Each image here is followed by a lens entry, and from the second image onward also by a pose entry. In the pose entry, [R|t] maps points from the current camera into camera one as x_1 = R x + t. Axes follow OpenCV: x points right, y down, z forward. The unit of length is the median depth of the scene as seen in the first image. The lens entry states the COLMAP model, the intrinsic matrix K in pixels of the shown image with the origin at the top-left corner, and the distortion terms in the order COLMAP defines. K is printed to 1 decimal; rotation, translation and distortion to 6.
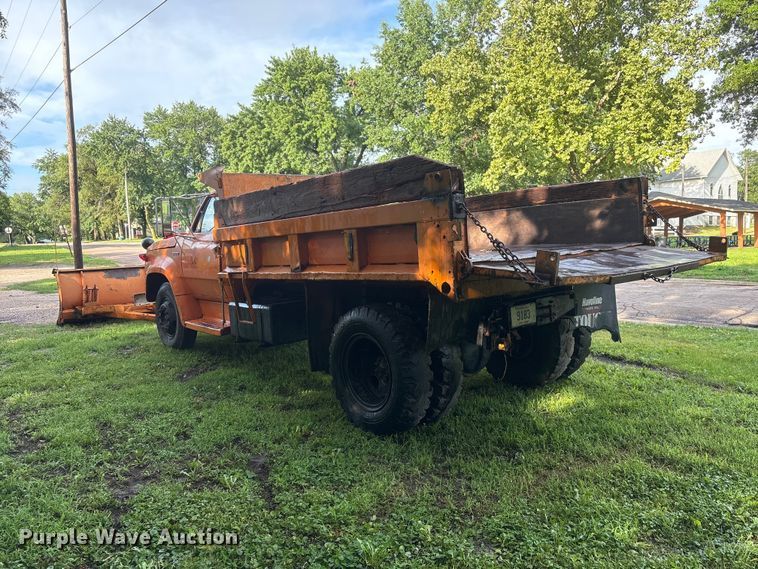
lens RADIAL K [[572.8, 0, 367.0], [0, 572.8, 297.2], [0, 0, 1]] dist [-0.026566, -0.002420]
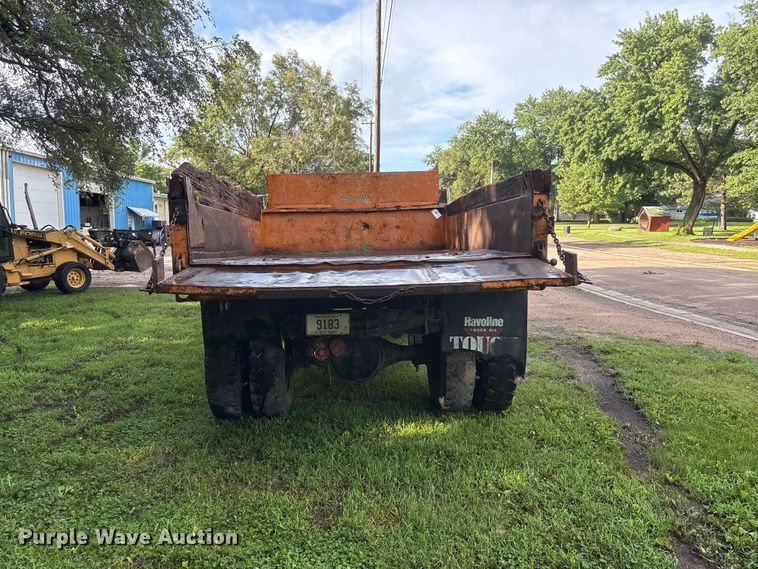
lens RADIAL K [[564.5, 0, 379.0], [0, 564.5, 284.5], [0, 0, 1]] dist [0.038134, -0.040411]
pose [[0.795081, 0.079388, -0.601285, 0.109138], [-0.076628, 0.996601, 0.030256, -0.008544], [0.601643, 0.022019, 0.798462, 0.036350]]
